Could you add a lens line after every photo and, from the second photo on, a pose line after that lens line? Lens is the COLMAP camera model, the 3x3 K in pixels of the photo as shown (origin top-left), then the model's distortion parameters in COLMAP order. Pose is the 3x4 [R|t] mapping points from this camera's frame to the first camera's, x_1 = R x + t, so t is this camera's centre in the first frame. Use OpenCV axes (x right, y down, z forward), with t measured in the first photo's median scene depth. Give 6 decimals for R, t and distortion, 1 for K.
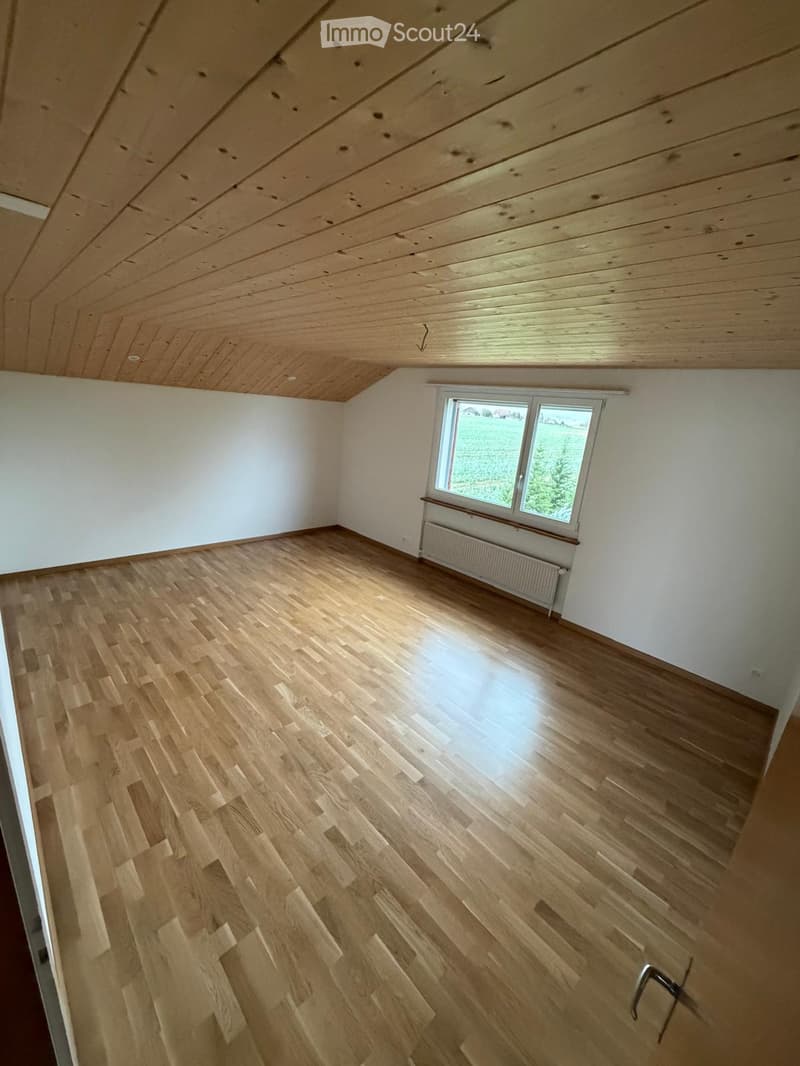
lens RADIAL K [[424.8, 0, 400.0], [0, 424.8, 533.0], [0, 0, 1]] dist [0.000336, -0.000043]
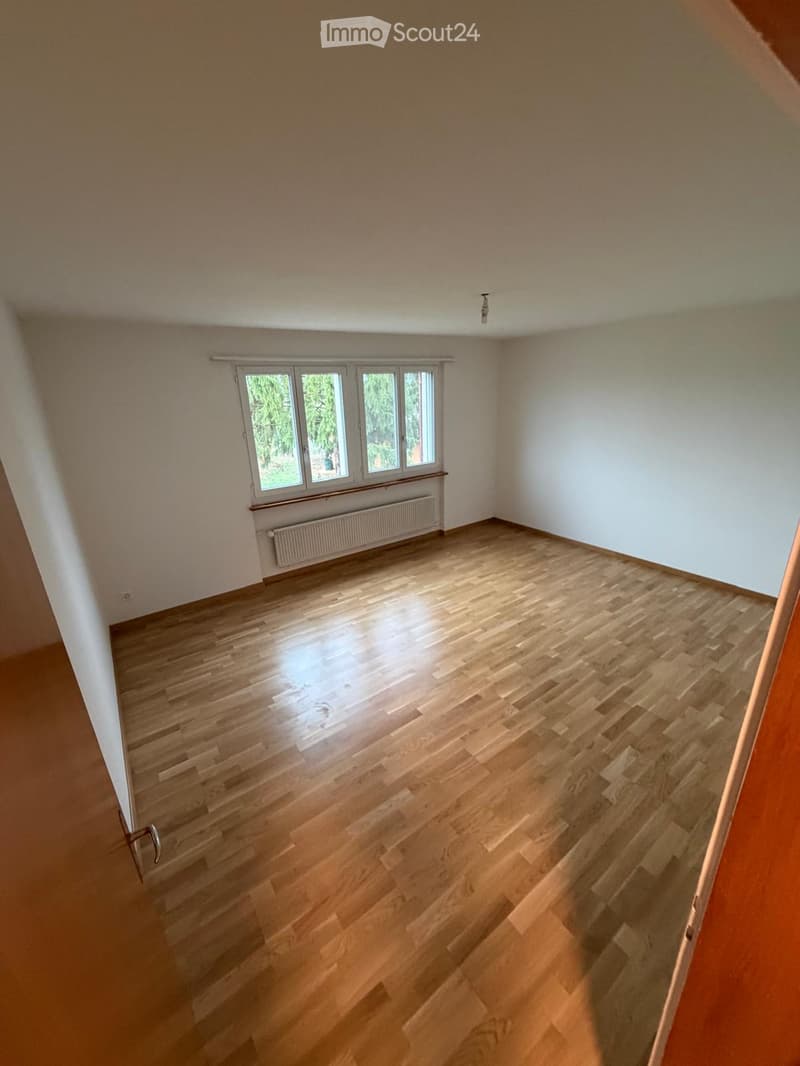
lens RADIAL K [[429.2, 0, 400.0], [0, 429.2, 533.0], [0, 0, 1]] dist [-0.000859, -0.000023]
pose [[0.157403, -0.422071, 0.892793, -0.456514], [0.320175, 0.877040, 0.358176, -0.173575], [-0.934191, 0.229472, 0.273185, 0.399363]]
